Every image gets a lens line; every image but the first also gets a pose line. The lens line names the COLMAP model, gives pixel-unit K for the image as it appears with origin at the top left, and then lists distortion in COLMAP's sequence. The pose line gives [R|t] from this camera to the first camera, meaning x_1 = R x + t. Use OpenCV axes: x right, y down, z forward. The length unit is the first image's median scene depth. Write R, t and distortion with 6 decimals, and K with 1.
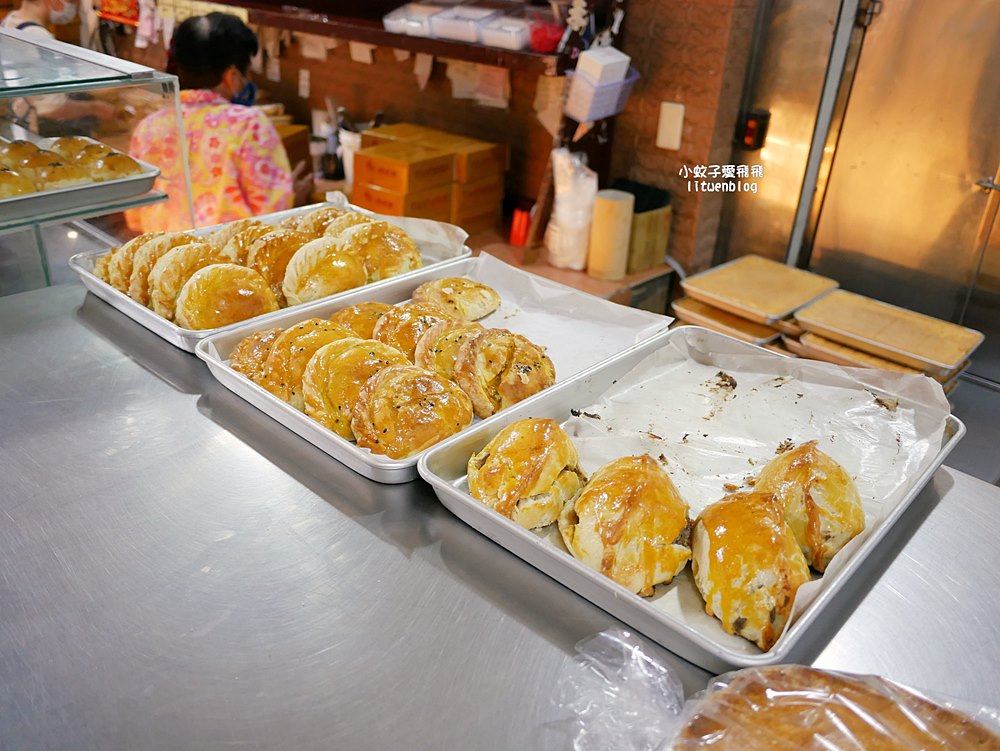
lens RADIAL K [[827.8, 0, 499.5], [0, 827.8, 379.0], [0, 0, 1]] dist [-0.045449, 0.007209]
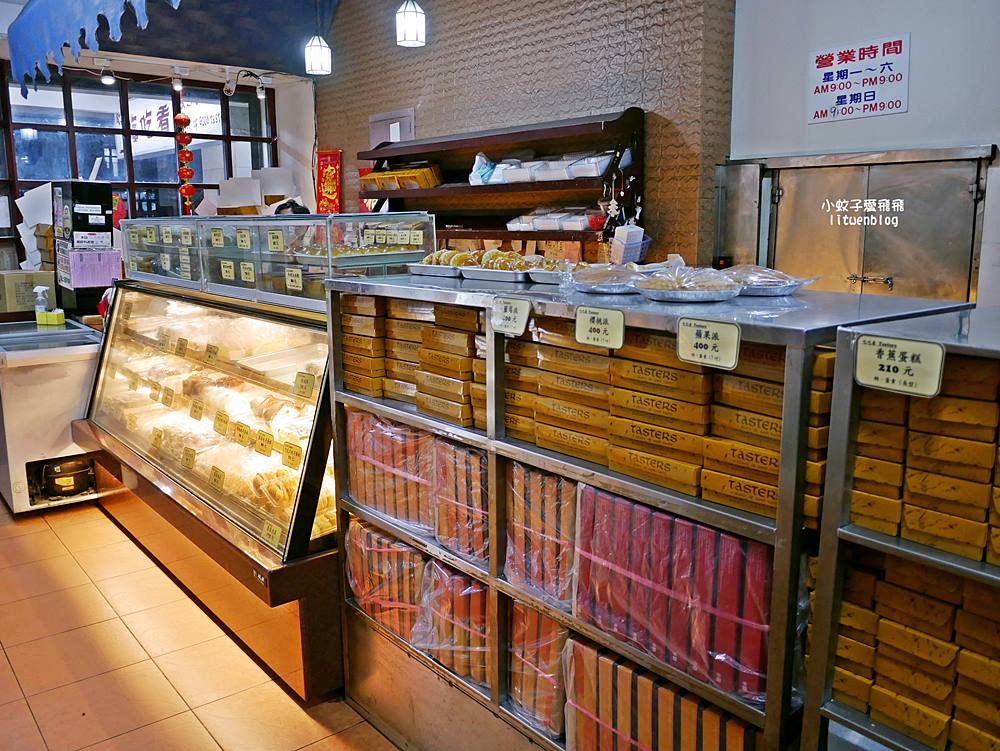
lens RADIAL K [[827.8, 0, 500.6], [0, 827.8, 371.8], [0, 0, 1]] dist [-0.045449, 0.007209]
pose [[0.990873, -0.040201, -0.128668, 0.067033], [0.000259, 0.955063, -0.296403, 0.430193], [0.134802, 0.293665, 0.946356, -0.639285]]
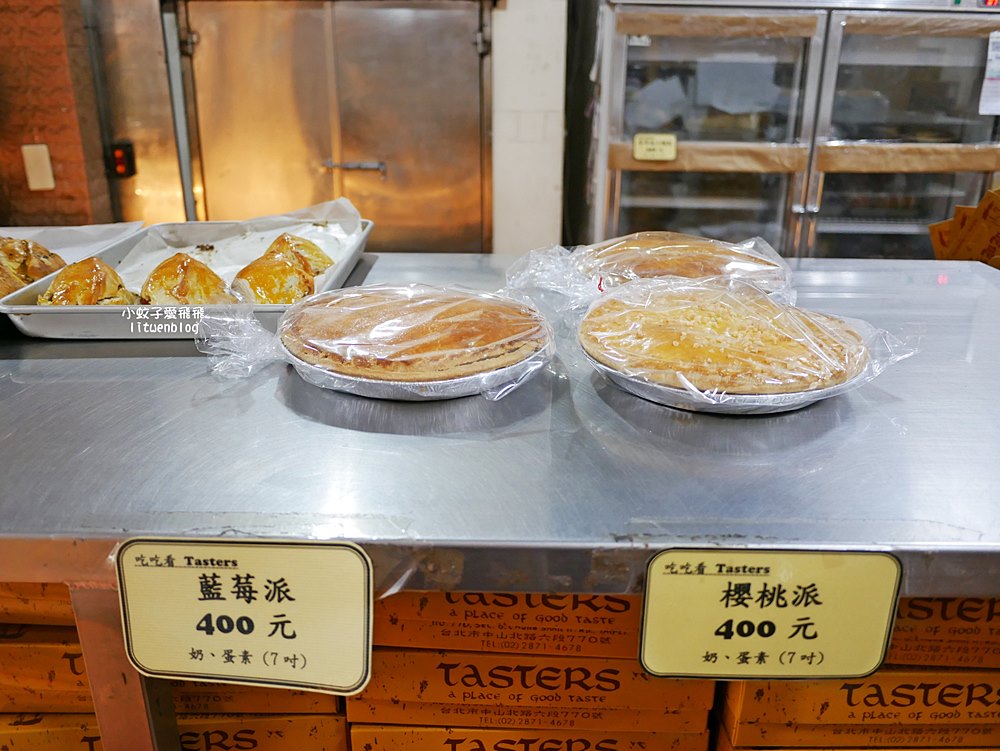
lens RADIAL K [[827.8, 0, 500.2], [0, 827.8, 376.8], [0, 0, 1]] dist [-0.045449, 0.007209]
pose [[0.727756, -0.295982, 0.618681, -0.078368], [0.348025, 0.936685, 0.038736, 0.097287], [-0.590974, 0.187126, 0.784687, -0.077037]]
